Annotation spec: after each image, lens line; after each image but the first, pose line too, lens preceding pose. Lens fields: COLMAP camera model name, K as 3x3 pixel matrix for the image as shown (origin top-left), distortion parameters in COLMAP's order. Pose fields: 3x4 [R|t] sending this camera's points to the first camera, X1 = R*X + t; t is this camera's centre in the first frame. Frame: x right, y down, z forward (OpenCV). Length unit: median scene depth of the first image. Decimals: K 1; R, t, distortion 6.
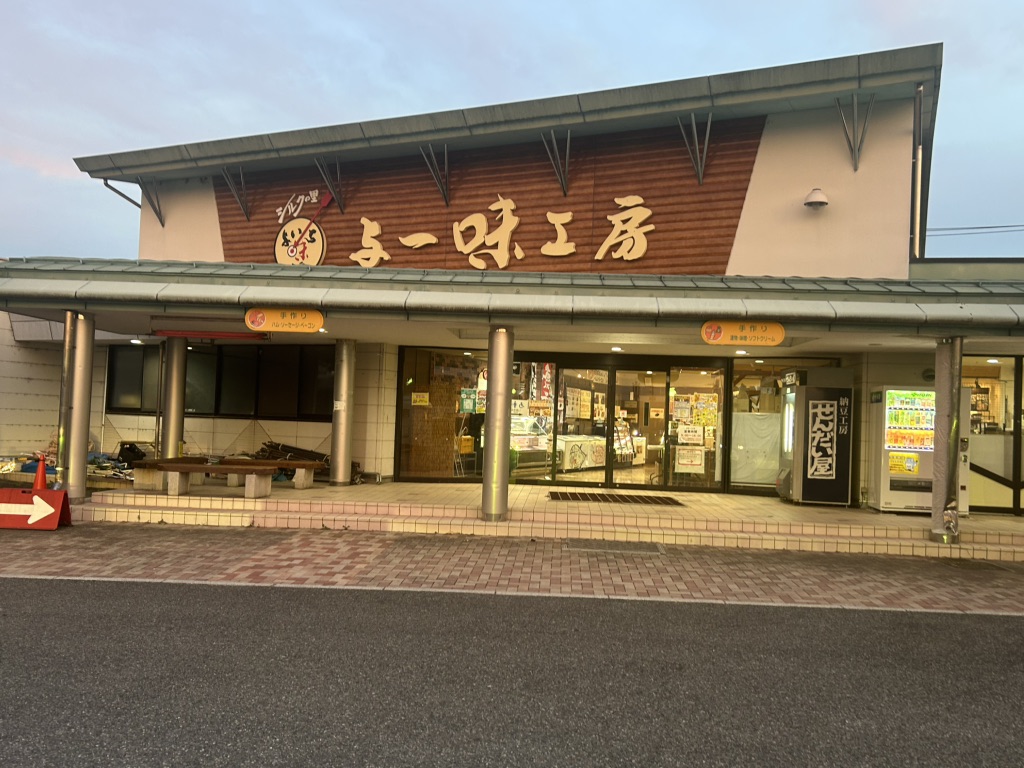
lens RADIAL K [[825.0, 0, 505.5], [0, 825.0, 382.2], [0, 0, 1]] dist [0.071074, -0.121485]
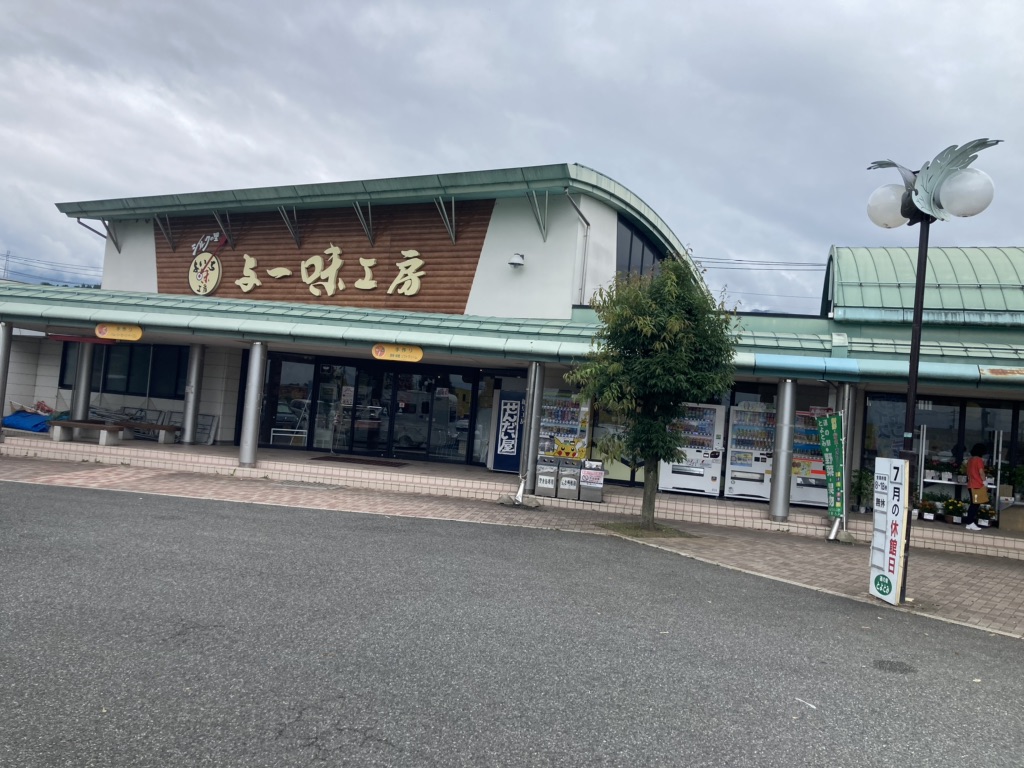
lens RADIAL K [[772.2, 0, 504.0], [0, 772.2, 382.4], [0, 0, 1]] dist [-0.013446, -0.014042]
pose [[0.997733, 0.045164, -0.049895, 0.380693], [-0.044936, 0.998974, 0.005666, -0.014191], [0.050100, -0.003411, 0.998738, -0.297481]]
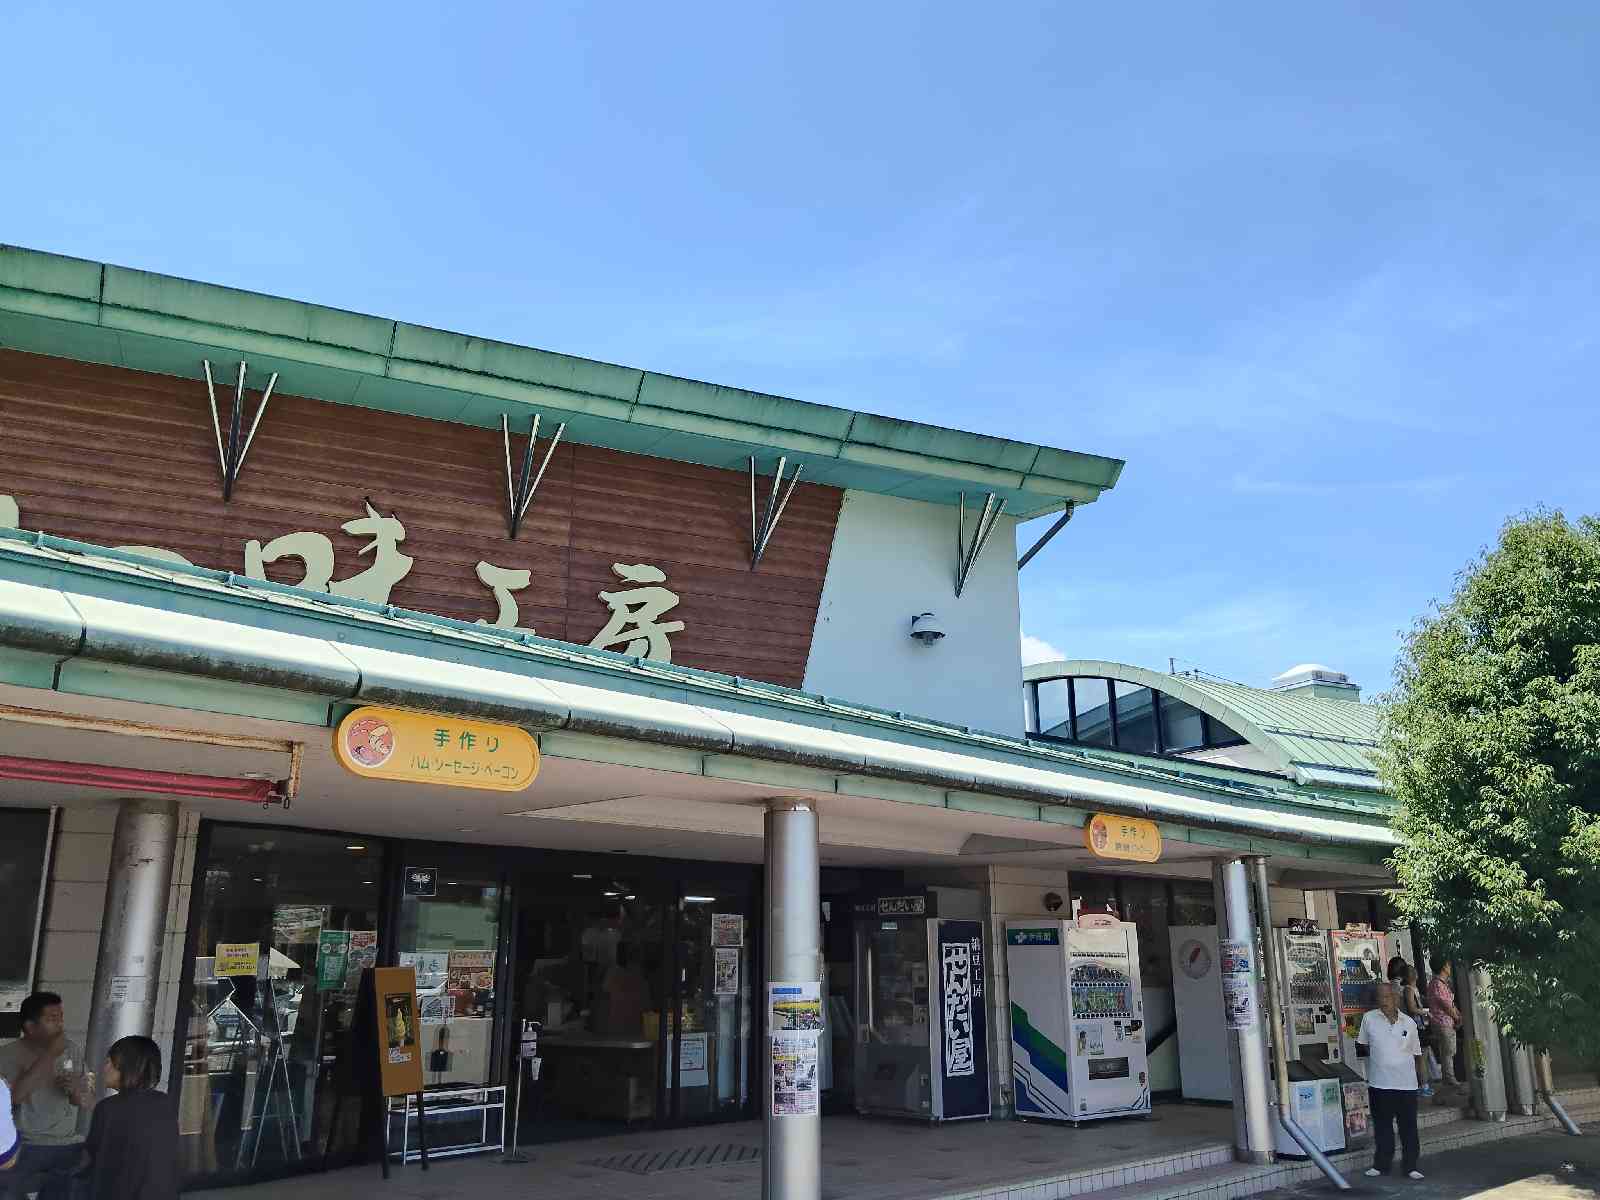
lens RADIAL K [[1289.0, 0, 795.4], [0, 1289.0, 590.7], [0, 0, 1]] dist [0.071074, -0.121485]
pose [[0.661288, 0.175363, 0.729346, -0.405918], [-0.007975, 0.973879, -0.226927, -0.012248], [-0.750090, 0.144248, 0.645413, 0.365066]]
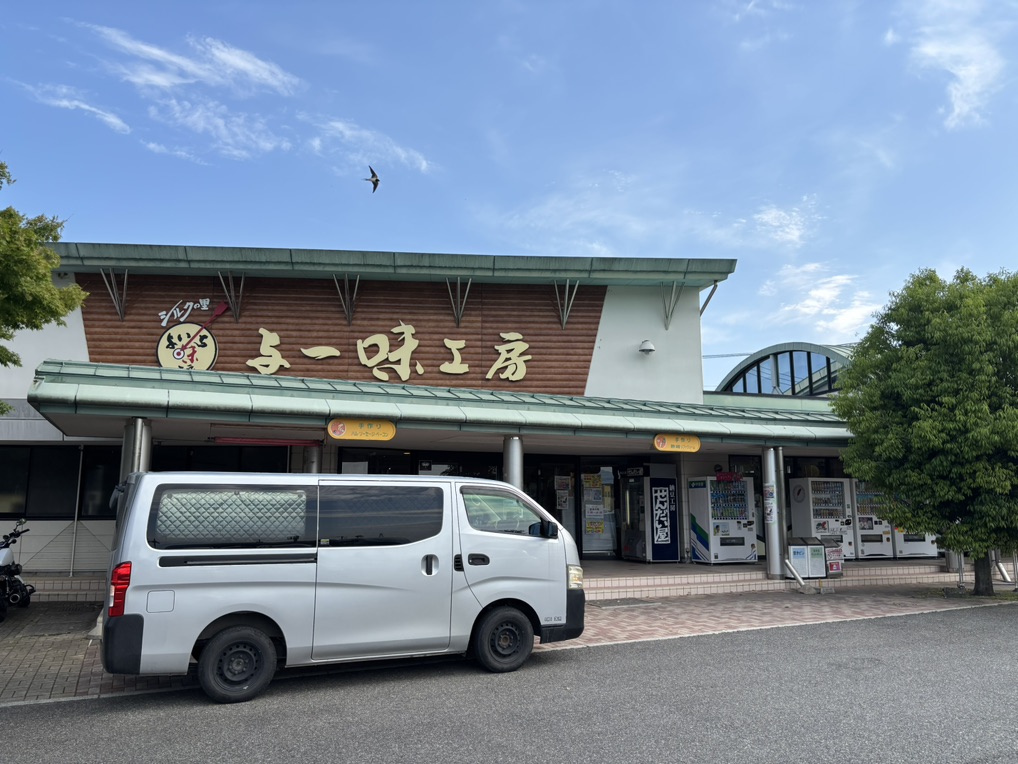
lens RADIAL K [[728.7, 0, 506.7], [0, 728.7, 366.9], [0, 0, 1]] dist [0.040003, -0.039925]
pose [[0.875790, 0.052348, 0.479845, -0.404061], [0.013722, 0.991000, -0.133157, -0.016718], [-0.482497, 0.123202, 0.867190, 0.011816]]
